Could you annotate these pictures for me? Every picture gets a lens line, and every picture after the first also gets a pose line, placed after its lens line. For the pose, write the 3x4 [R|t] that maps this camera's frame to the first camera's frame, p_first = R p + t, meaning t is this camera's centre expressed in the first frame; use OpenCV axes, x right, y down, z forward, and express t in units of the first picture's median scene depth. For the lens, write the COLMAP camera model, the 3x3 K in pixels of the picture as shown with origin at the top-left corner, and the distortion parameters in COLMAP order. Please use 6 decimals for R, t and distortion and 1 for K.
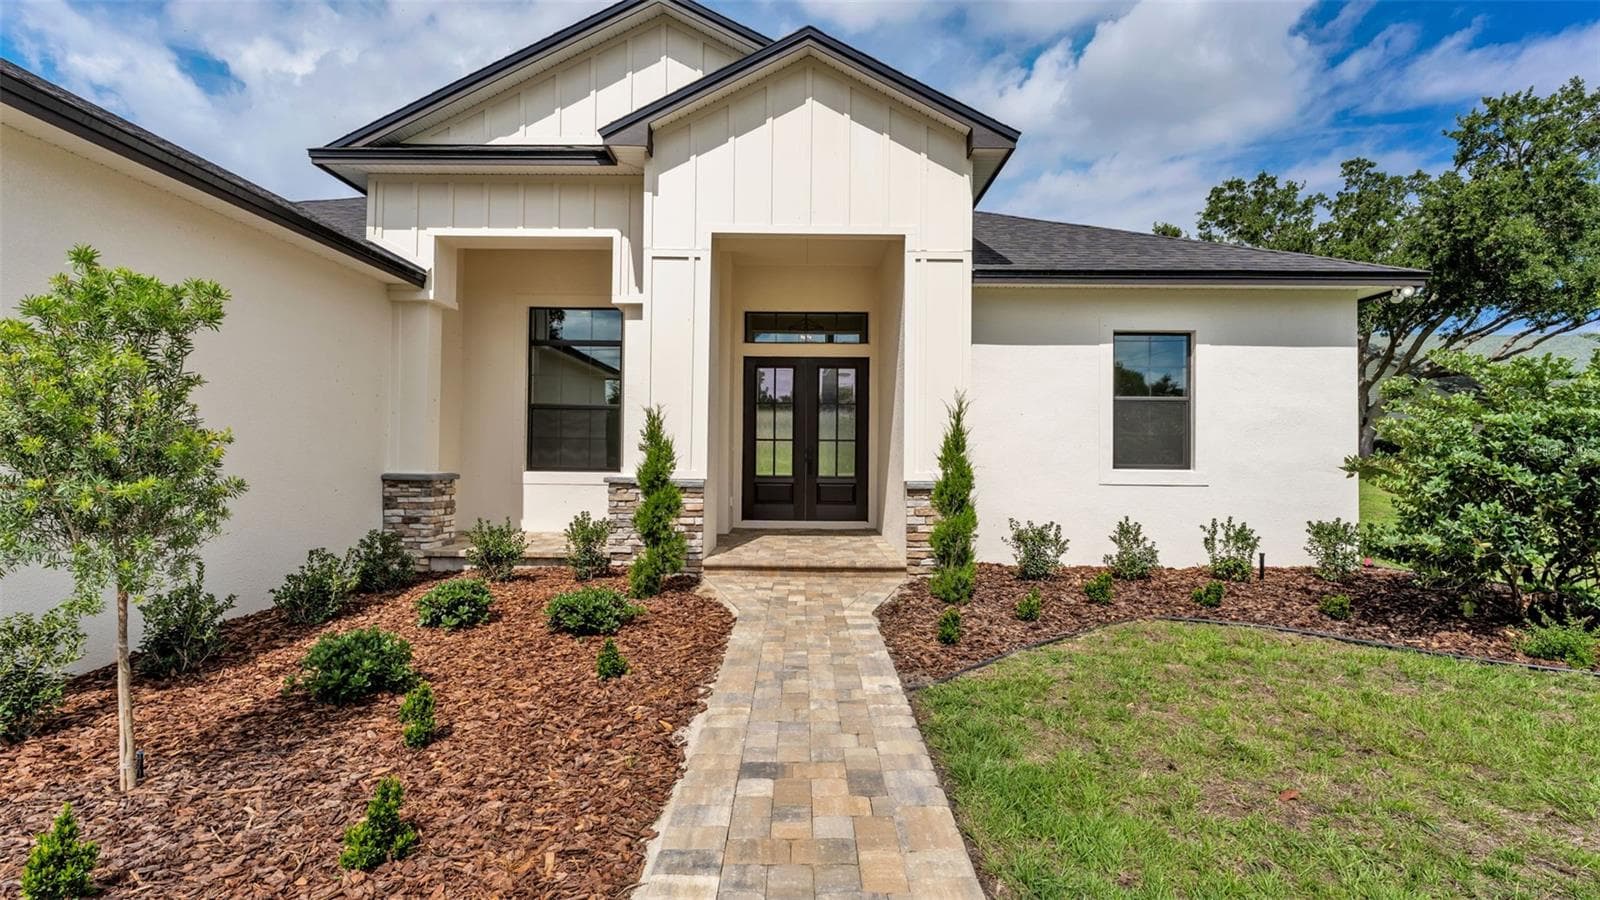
lens RADIAL K [[721.8, 0, 800.0], [0, 721.8, 450.0], [0, 0, 1]] dist [0.023817, -0.017531]
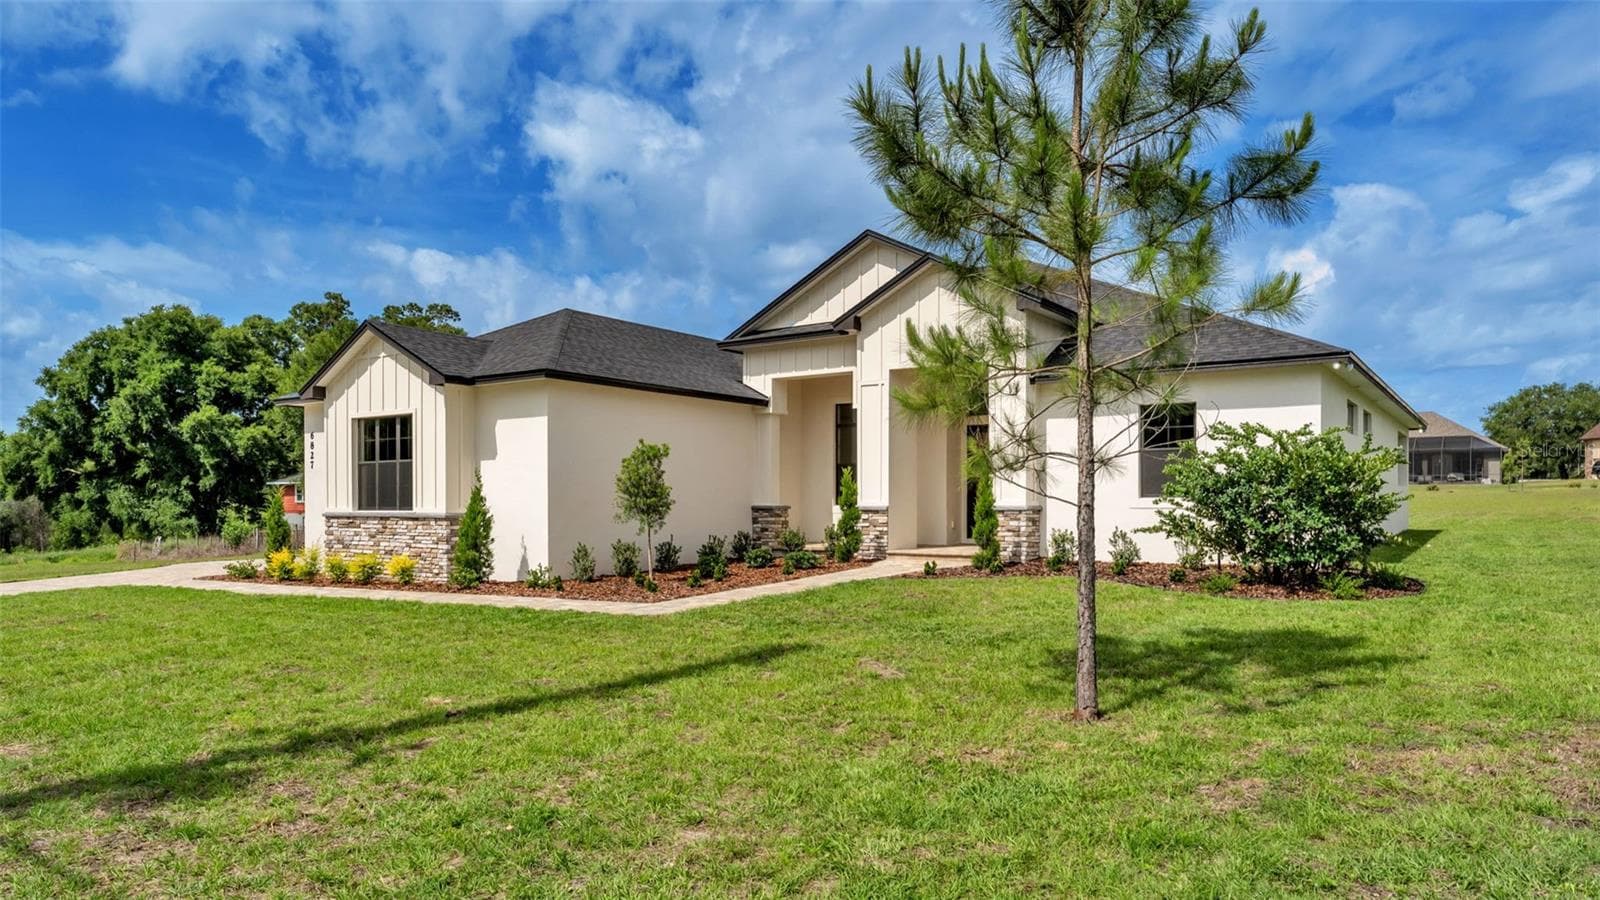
lens RADIAL K [[1098.9, 0, 800.0], [0, 1098.9, 450.0], [0, 0, 1]] dist [0.064830, -0.094980]
pose [[0.810977, -0.040370, -0.583684, 1.262479], [0.014942, 0.998720, -0.048315, 0.029931], [0.584888, 0.030461, 0.810542, -1.315722]]
